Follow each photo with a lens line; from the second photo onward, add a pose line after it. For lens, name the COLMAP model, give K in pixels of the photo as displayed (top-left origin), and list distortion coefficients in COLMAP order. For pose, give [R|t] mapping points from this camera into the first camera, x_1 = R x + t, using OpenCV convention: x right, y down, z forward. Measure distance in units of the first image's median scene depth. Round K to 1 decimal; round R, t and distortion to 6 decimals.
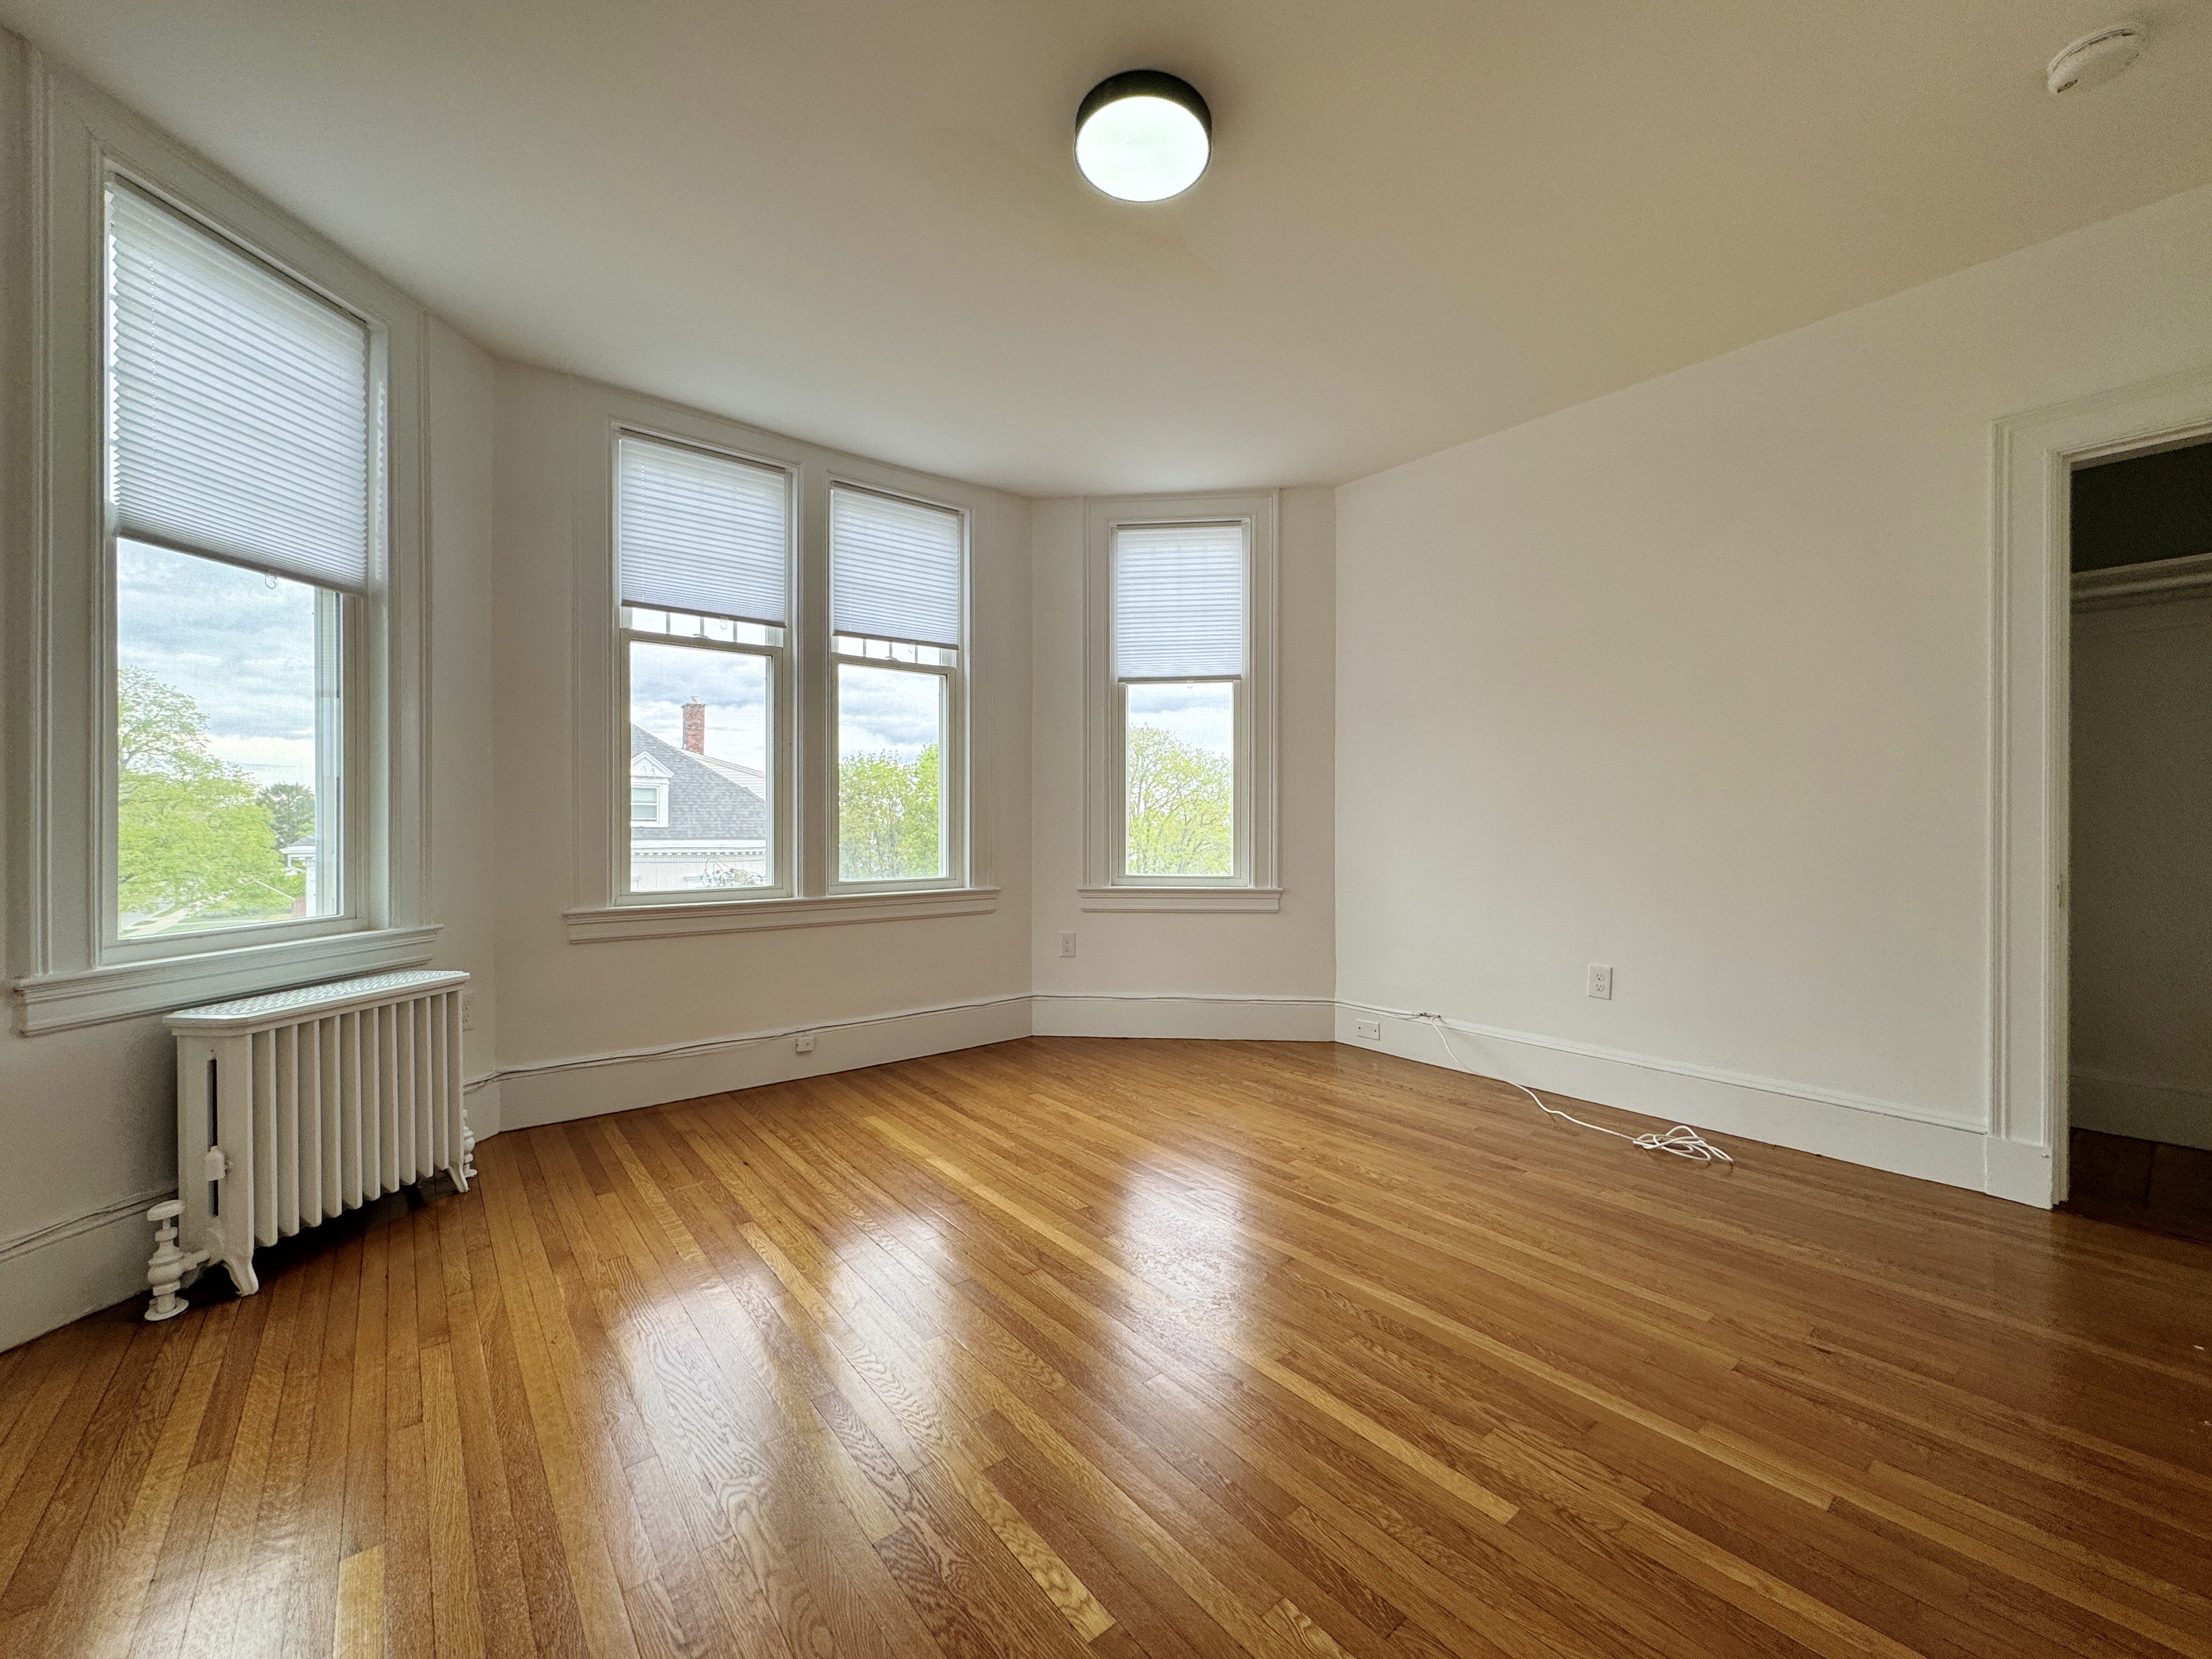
lens RADIAL K [[873.5, 0, 1086.0], [0, 873.5, 828.7], [0, 0, 1]] dist [-0.008583, 0.001144]
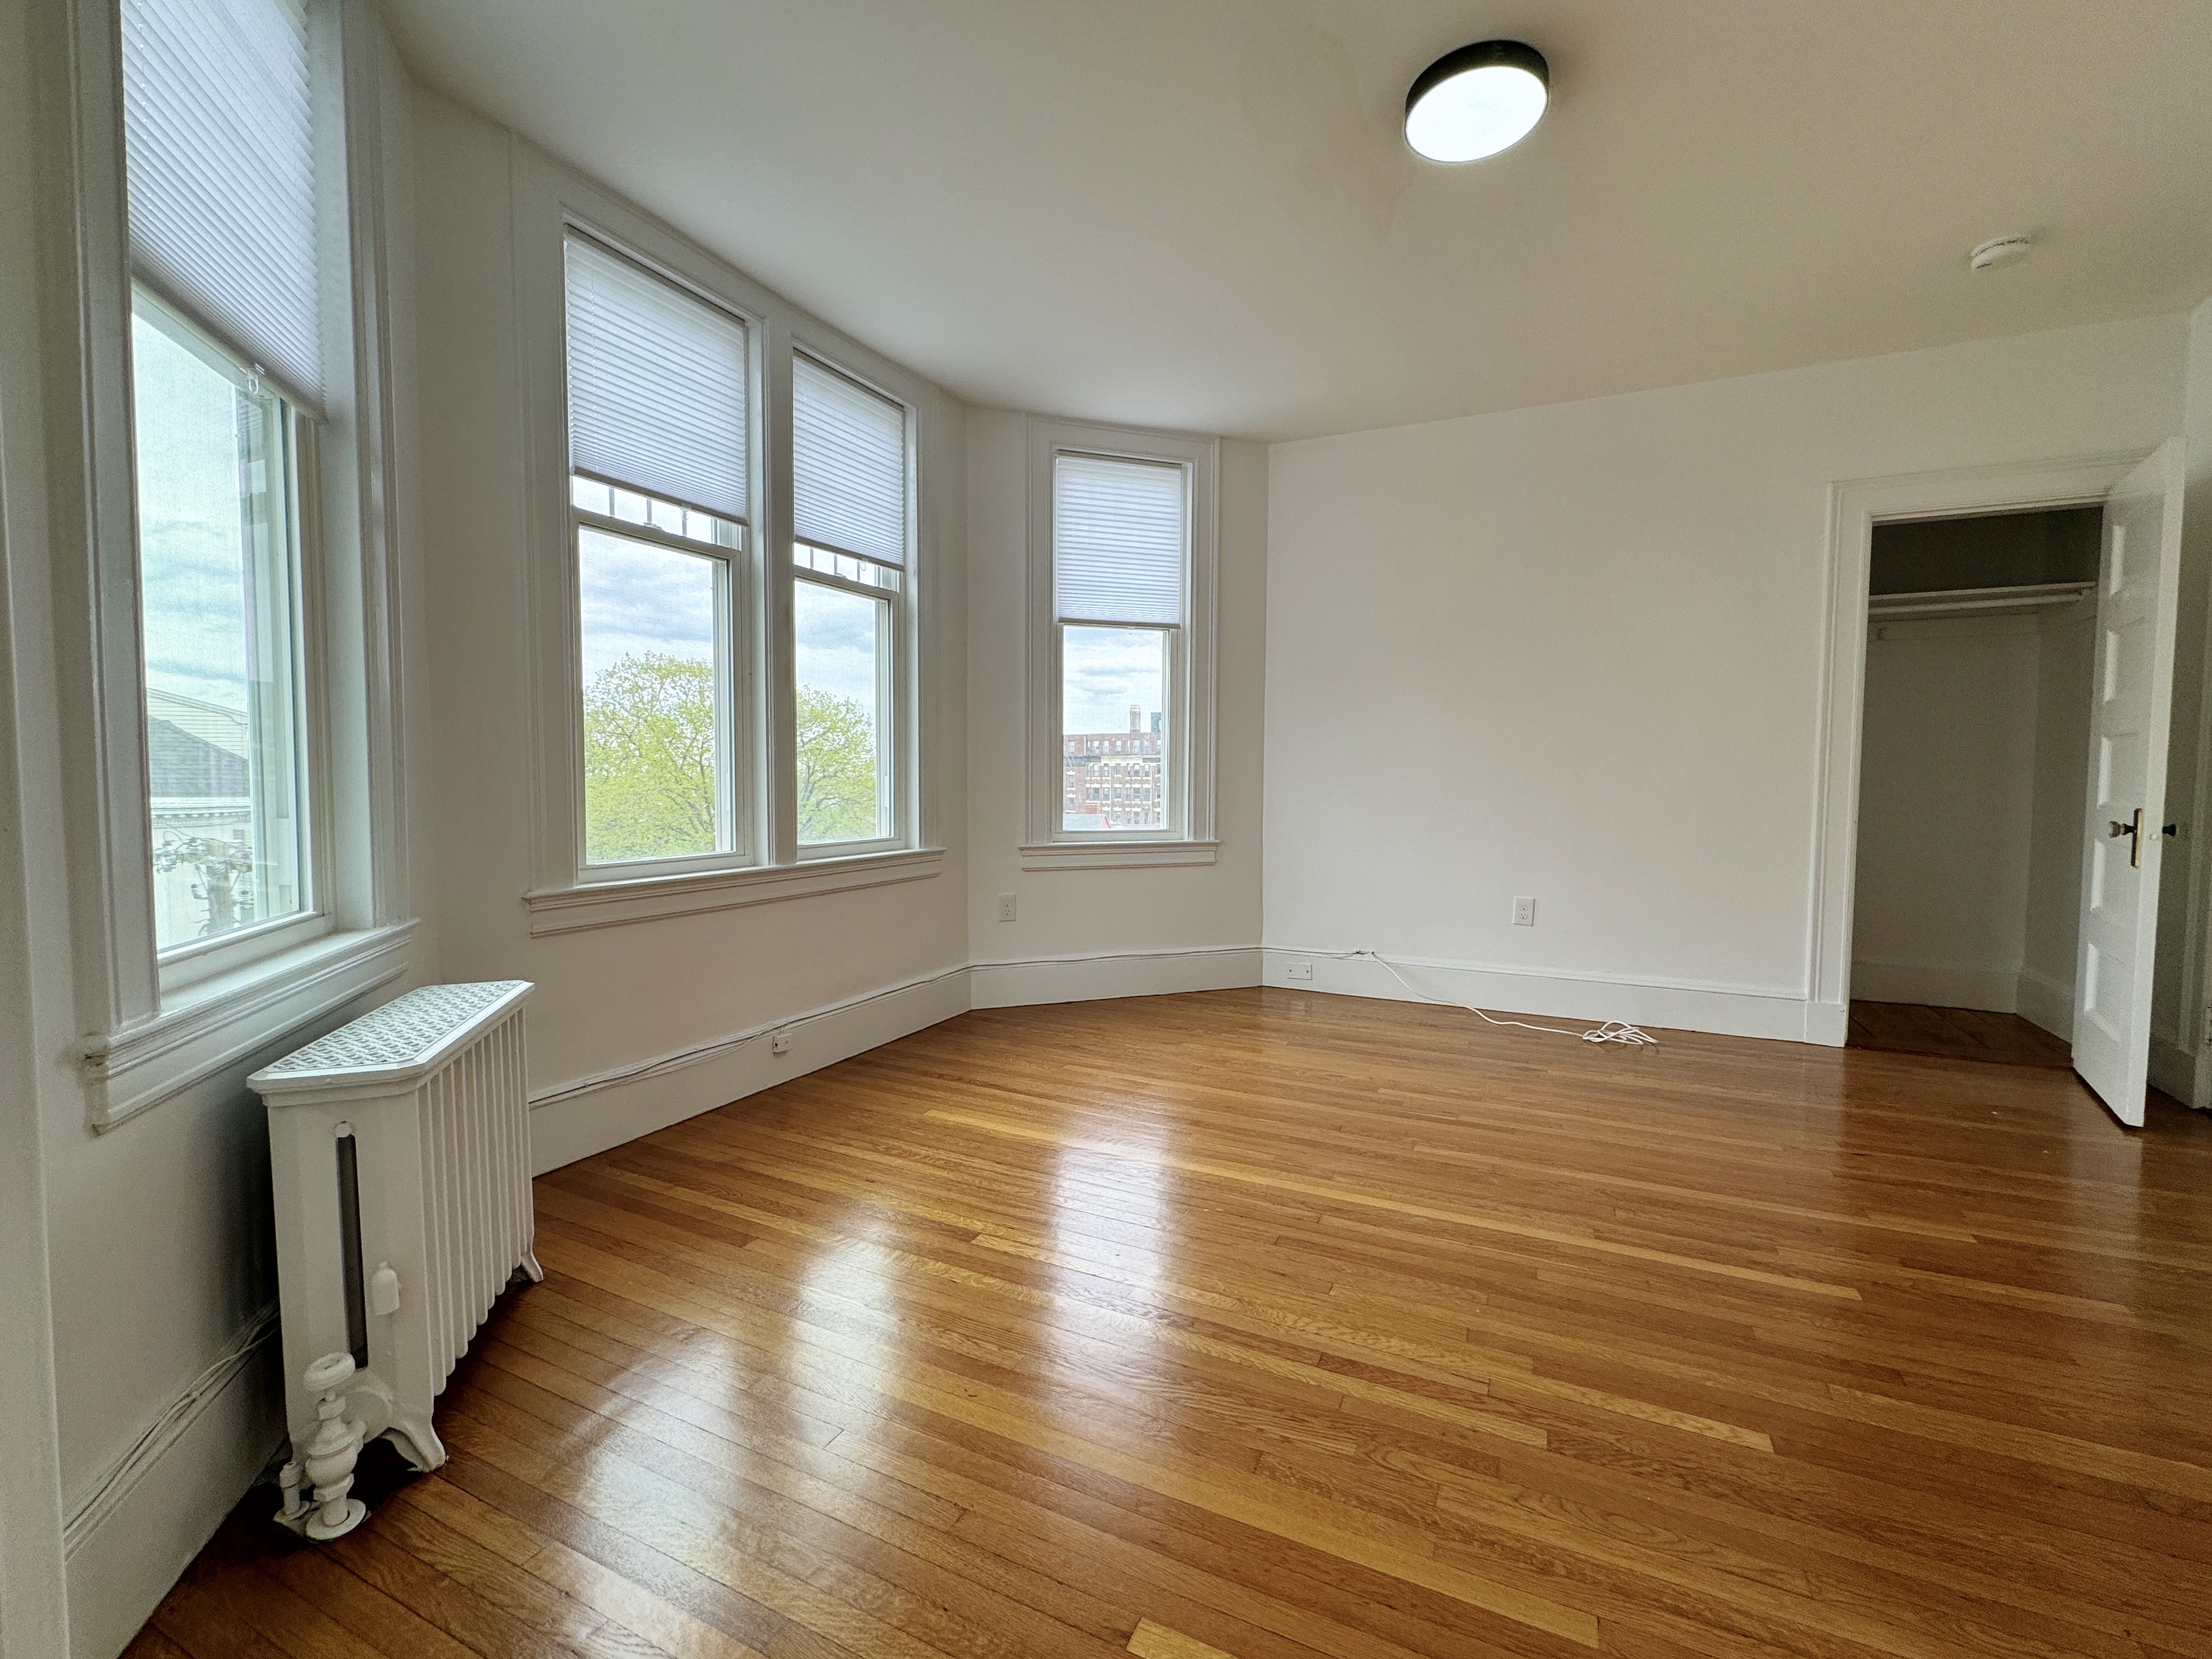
lens RADIAL K [[950.4, 0, 1105.9], [0, 950.4, 823.0], [0, 0, 1]] dist [-0.003453, -0.001820]
pose [[0.909094, -0.019372, 0.416140, -0.409375], [0.001801, 0.999092, 0.042575, 0.002386], [-0.416587, -0.037955, 0.908303, 0.068268]]
